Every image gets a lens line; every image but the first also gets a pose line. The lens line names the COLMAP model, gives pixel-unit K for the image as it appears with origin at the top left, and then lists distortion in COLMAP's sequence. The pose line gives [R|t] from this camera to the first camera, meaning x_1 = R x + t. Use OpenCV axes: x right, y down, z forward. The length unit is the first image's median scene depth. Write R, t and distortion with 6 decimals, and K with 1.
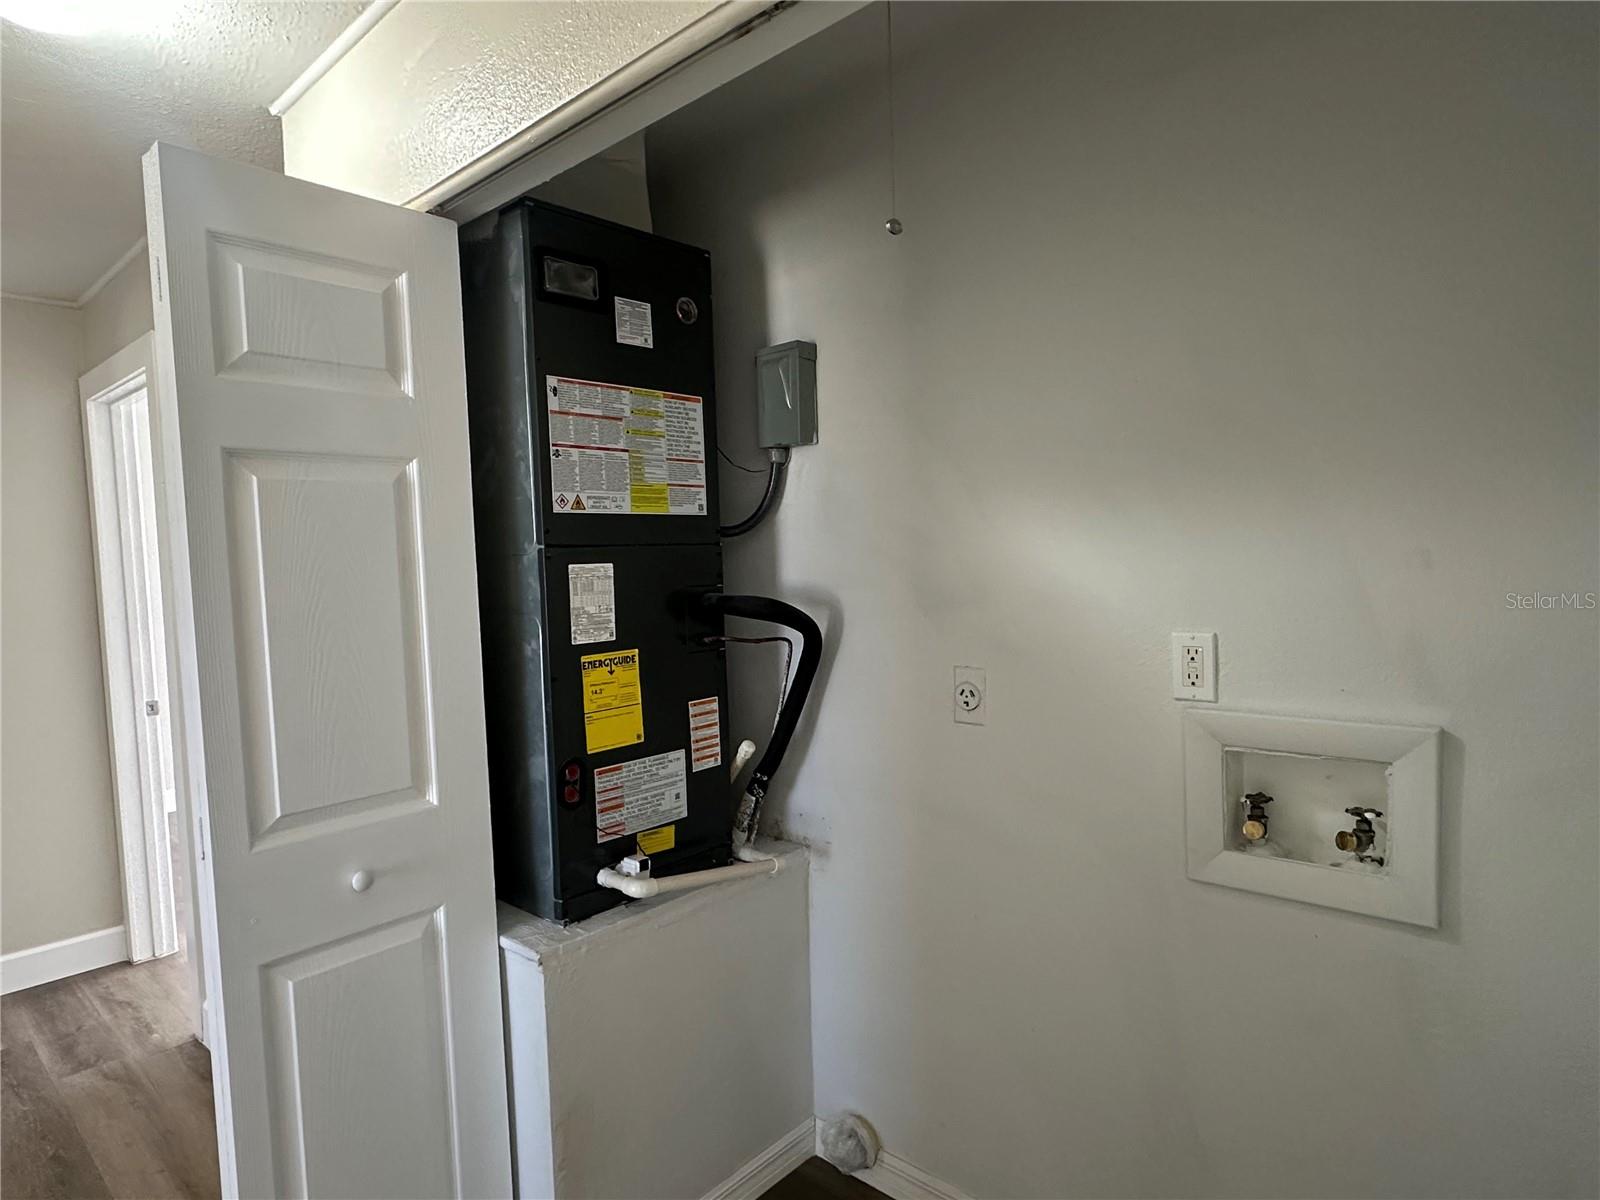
lens RADIAL K [[906.7, 0, 800.5], [0, 906.7, 601.8], [0, 0, 1]] dist [-0.001217, -0.001154]
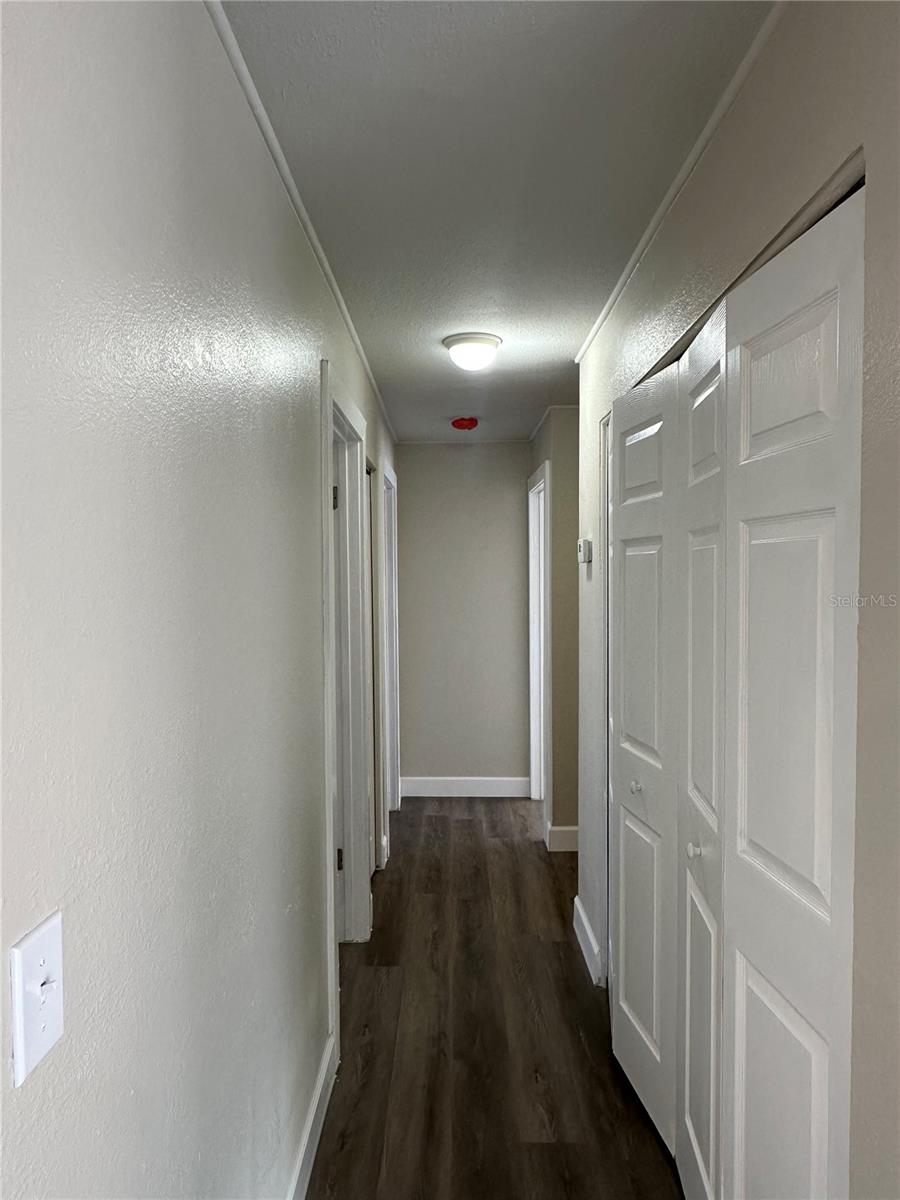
lens RADIAL K [[785.8, 0, 450.1], [0, 785.8, 599.3], [0, 0, 1]] dist [-0.005291, 0.002842]
pose [[0.665811, 0.054575, -0.744122, 0.367046], [-0.052447, 0.998278, 0.026288, -0.043317], [0.744275, 0.021524, 0.667526, -0.223305]]
